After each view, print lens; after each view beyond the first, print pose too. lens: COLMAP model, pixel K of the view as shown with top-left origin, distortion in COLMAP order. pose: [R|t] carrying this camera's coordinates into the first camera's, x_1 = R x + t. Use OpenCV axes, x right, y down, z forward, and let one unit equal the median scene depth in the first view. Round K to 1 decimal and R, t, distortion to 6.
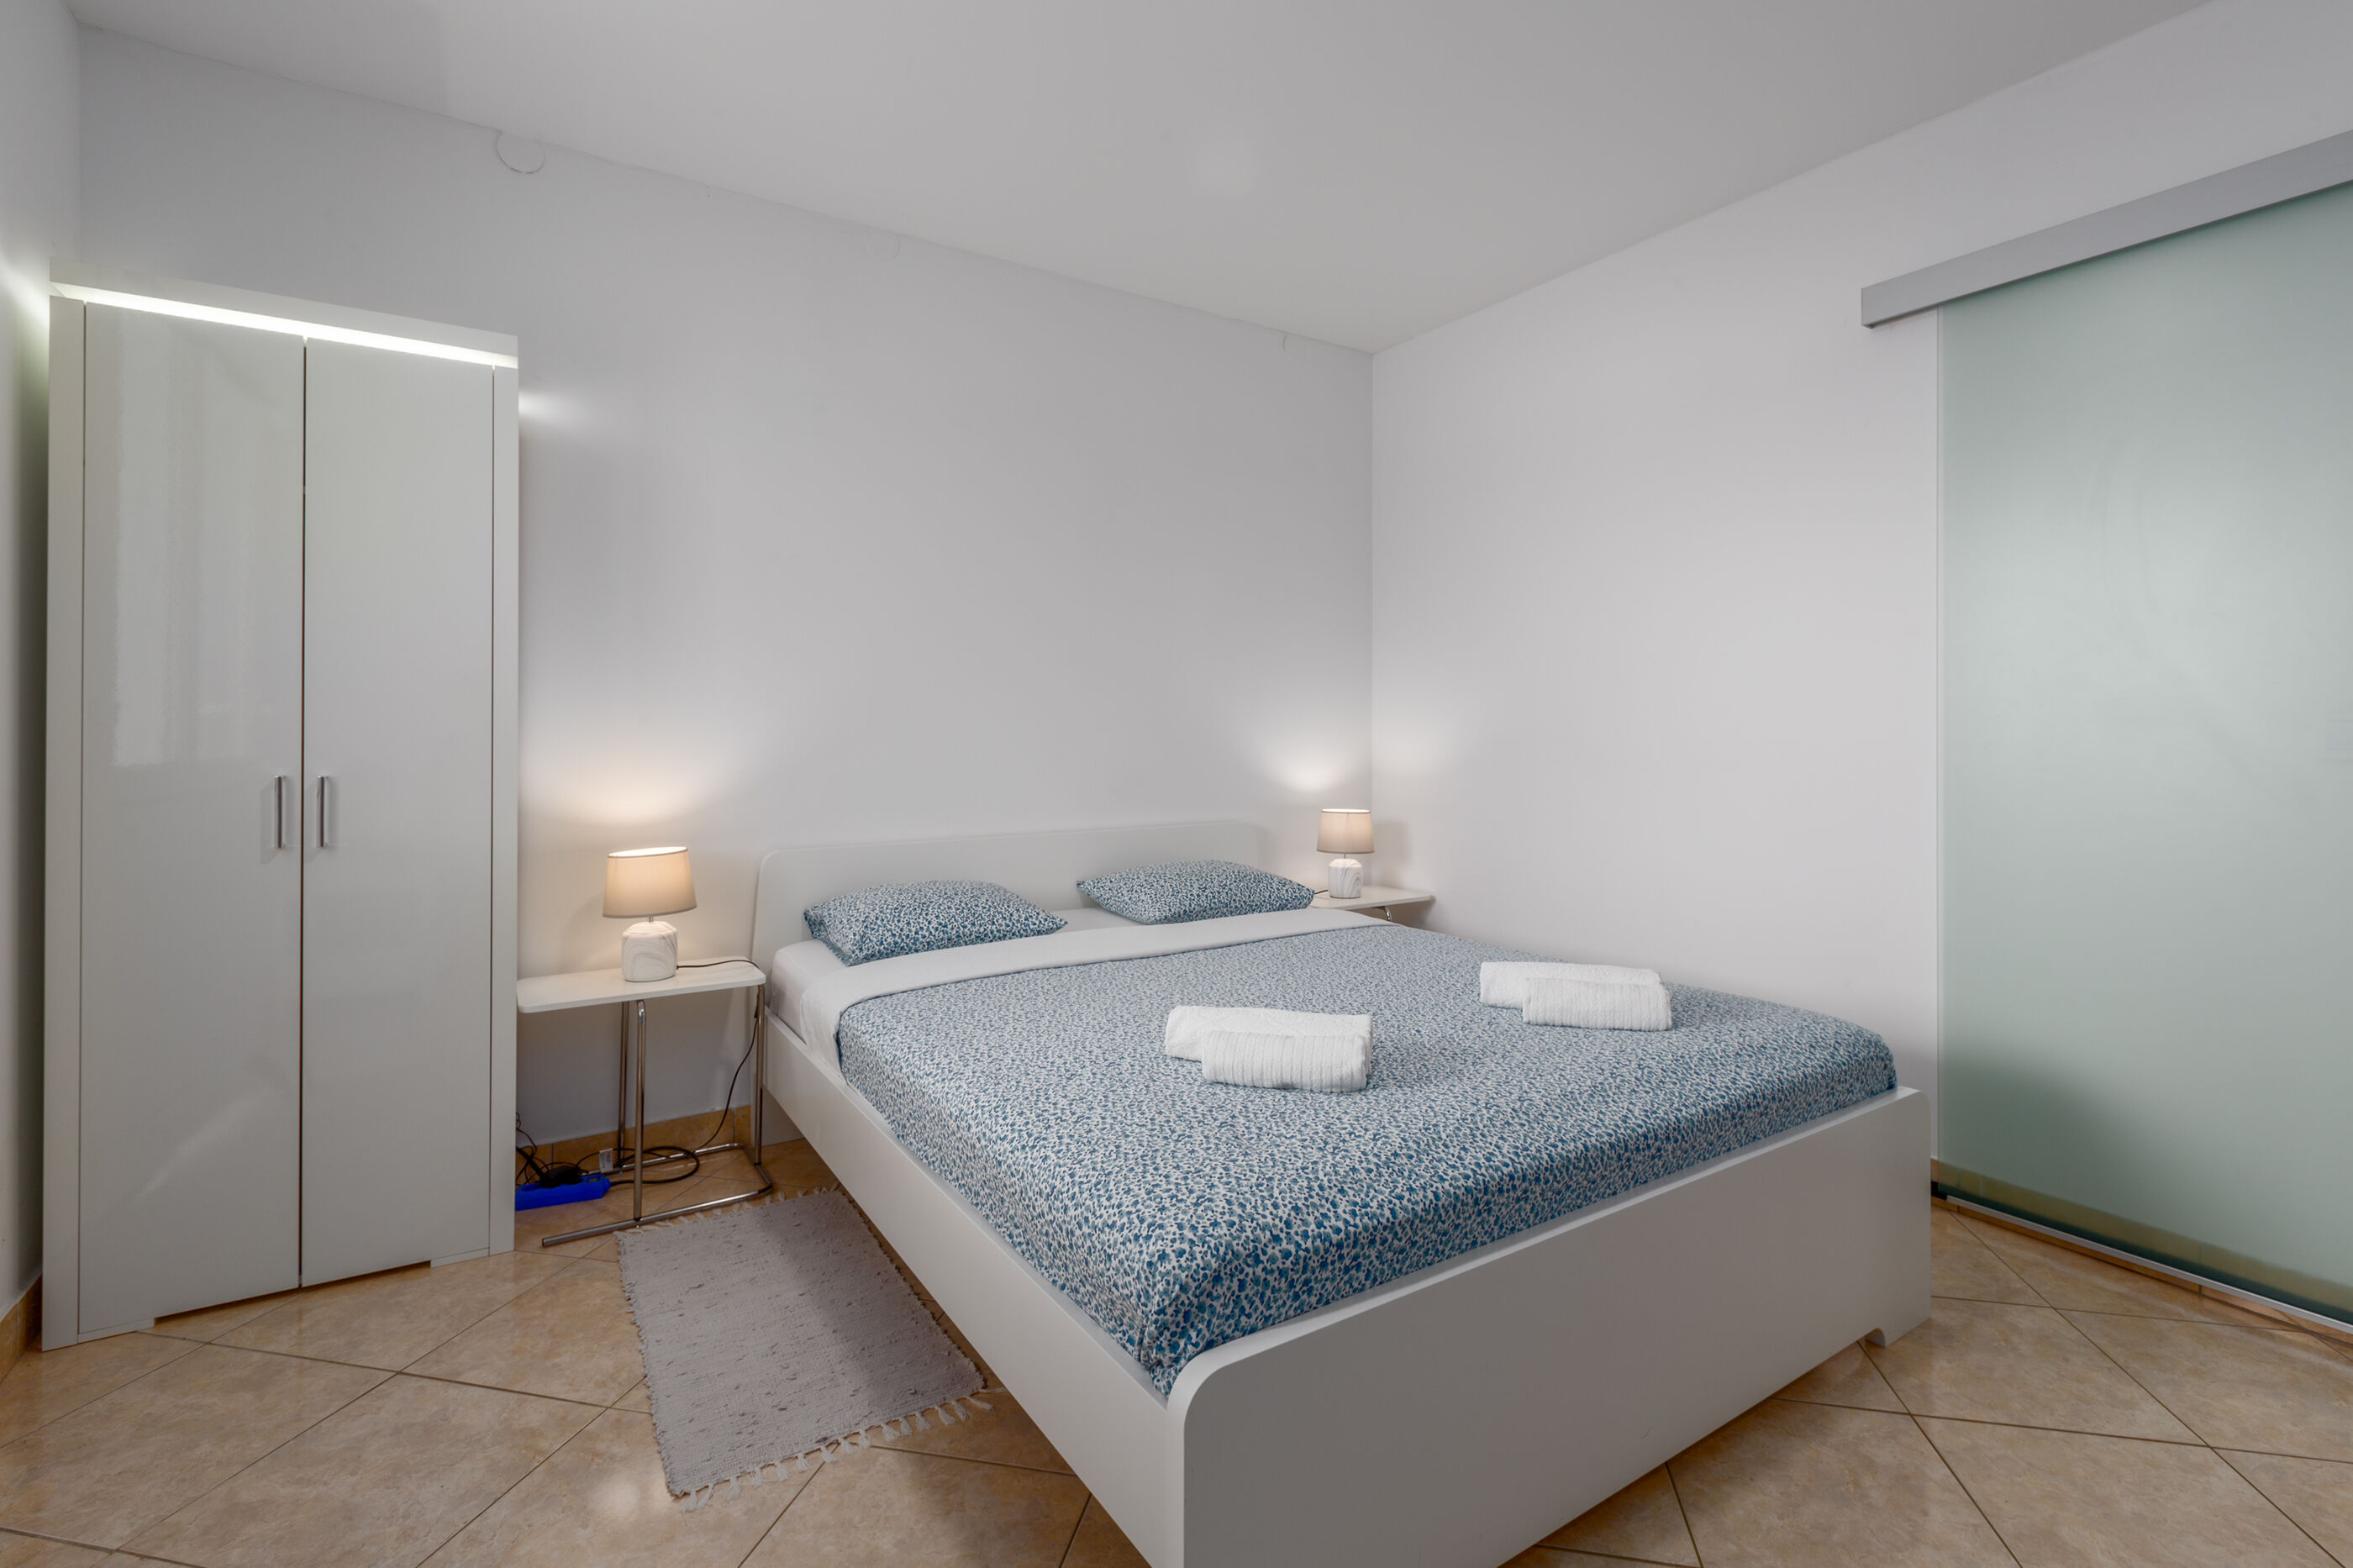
lens RADIAL K [[1064.2, 0, 1172.9], [0, 1064.2, 738.5], [0, 0, 1]] dist [0.000084, 0.000002]
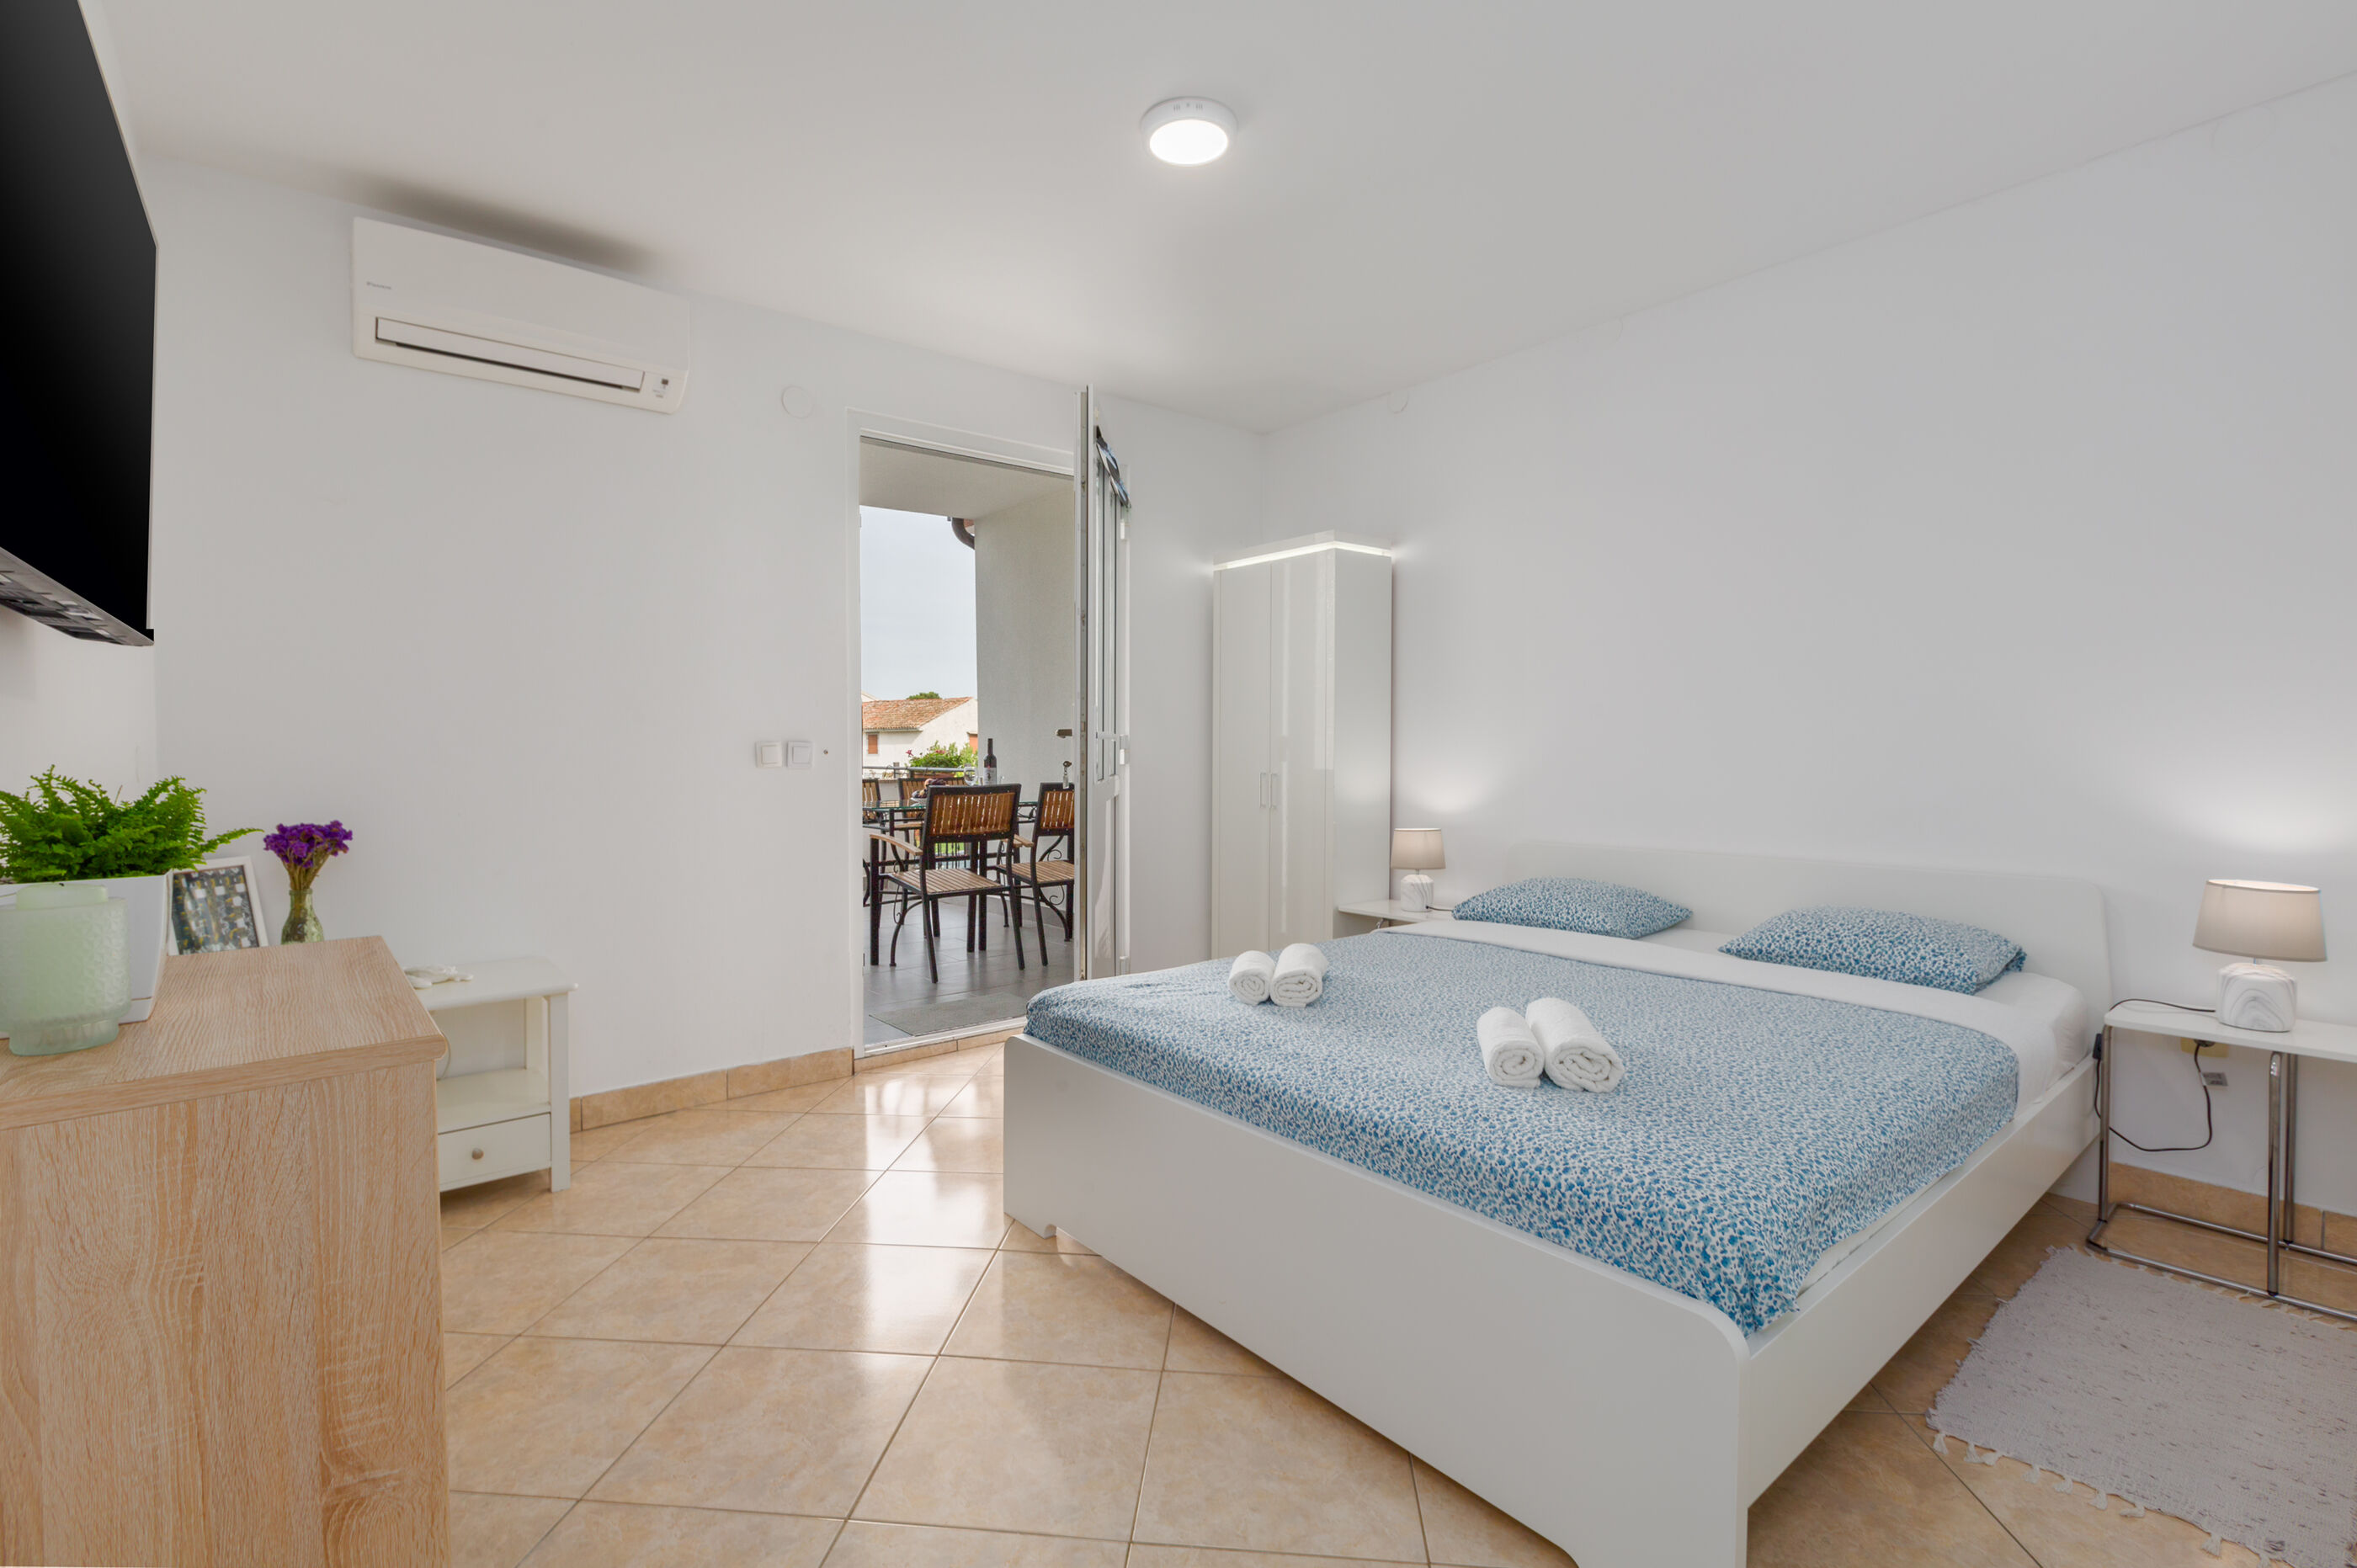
lens RADIAL K [[1066.0, 0, 1174.9], [0, 1066.0, 738.5], [0, 0, 1]] dist [0.000084, 0.000002]
pose [[0.127934, 0.005758, -0.991766, 0.965427], [0.004610, 0.999969, 0.006400, -0.032412], [0.991772, -0.005391, 0.127903, 0.428883]]
